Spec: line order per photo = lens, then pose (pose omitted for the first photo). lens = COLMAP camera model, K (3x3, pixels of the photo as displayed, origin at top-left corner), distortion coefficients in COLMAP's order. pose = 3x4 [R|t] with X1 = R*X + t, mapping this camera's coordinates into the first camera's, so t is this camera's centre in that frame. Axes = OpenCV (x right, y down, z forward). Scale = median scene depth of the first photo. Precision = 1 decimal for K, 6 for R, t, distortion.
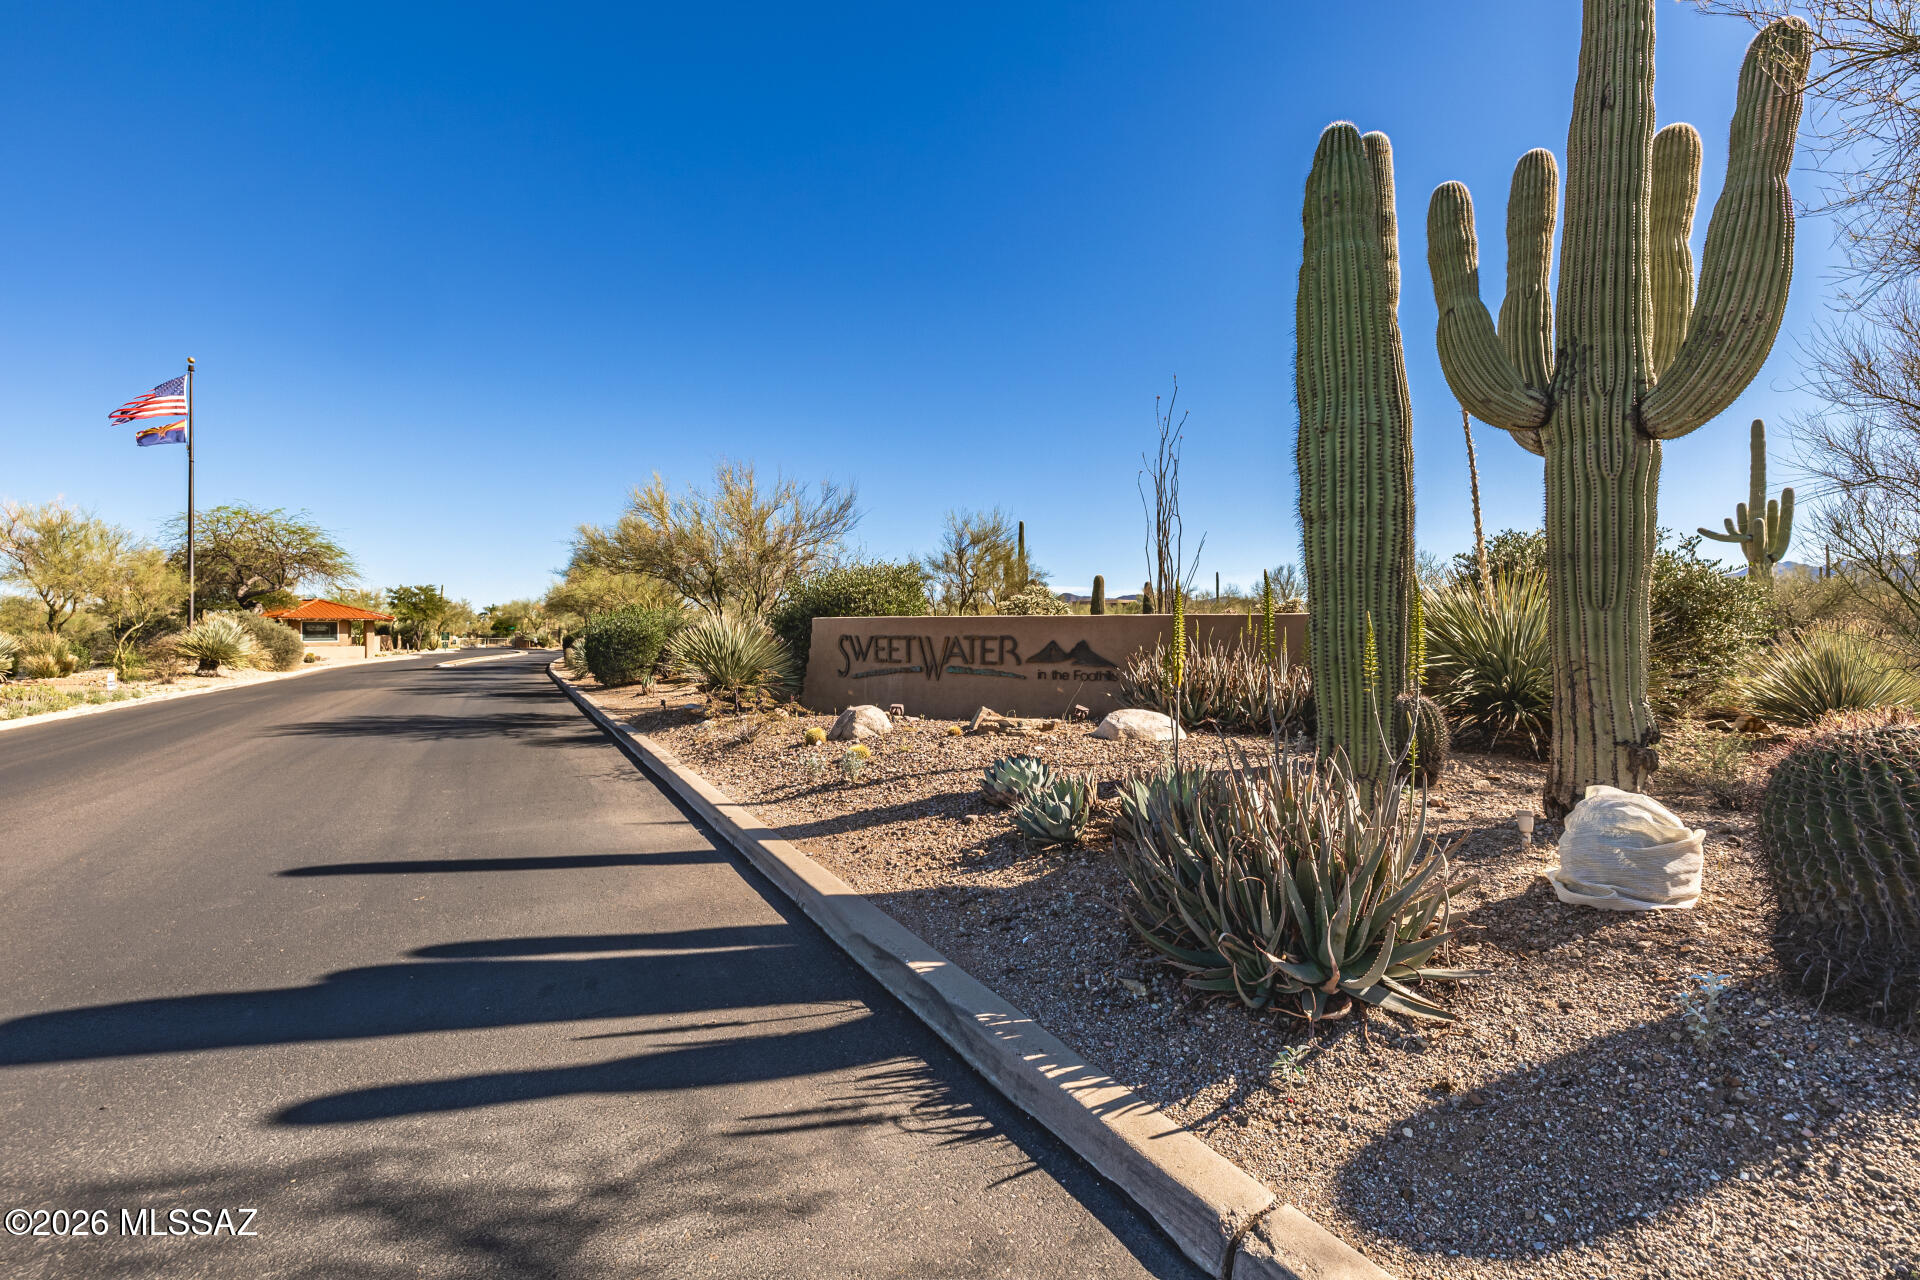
lens RADIAL K [[814.9, 0, 927.3], [0, 814.9, 590.5], [0, 0, 1]] dist [0.019676, -0.001936]
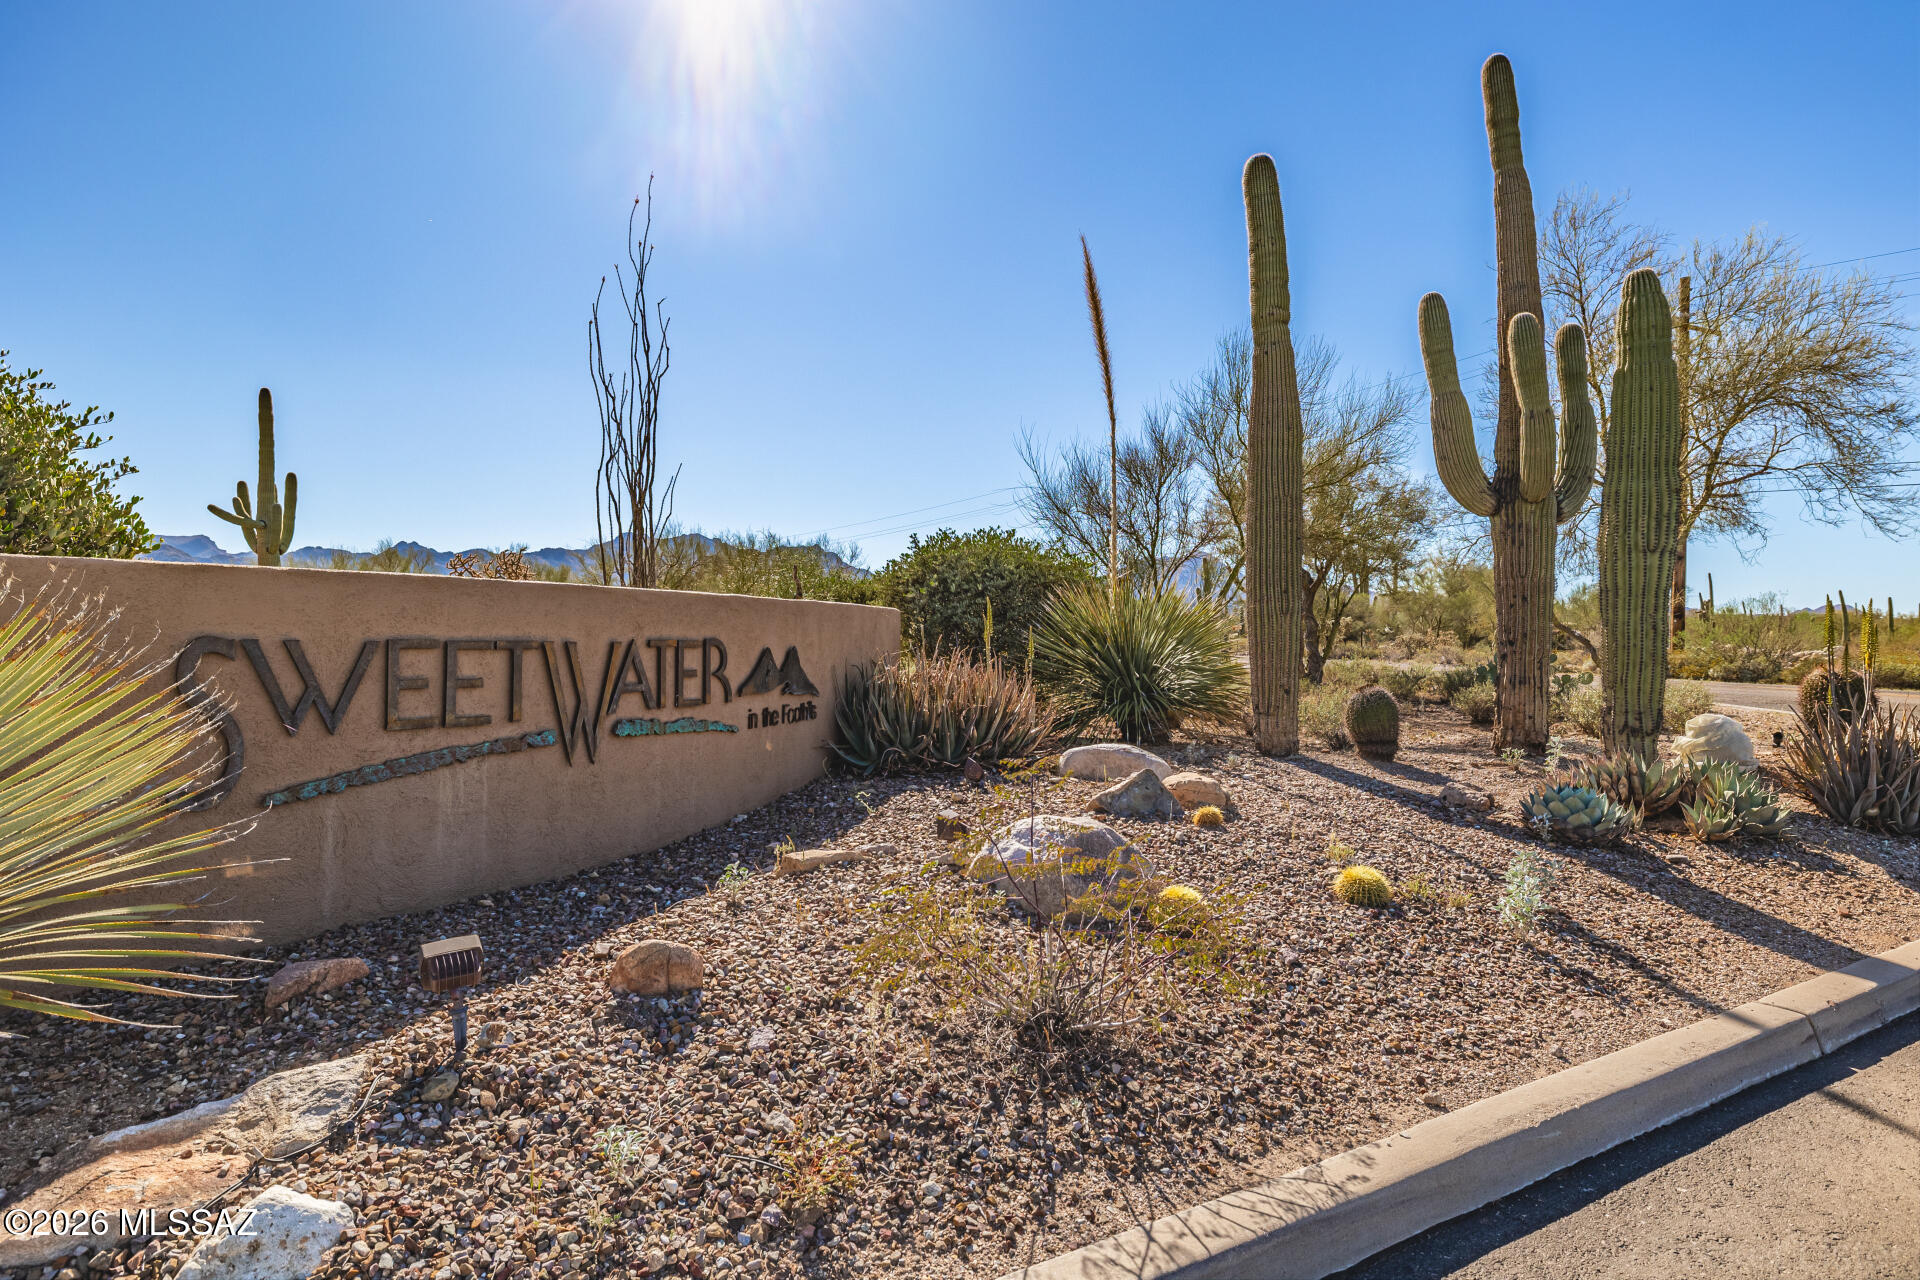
lens RADIAL K [[1112.0, 0, 955.8], [0, 1112.0, 635.0], [0, 0, 1]] dist [-0.006181, -0.000242]
pose [[-0.066888, 0.000792, 0.997760, -0.442552], [-0.050315, 0.998725, -0.004165, 0.043922], [-0.996491, -0.050481, -0.066763, 0.798805]]
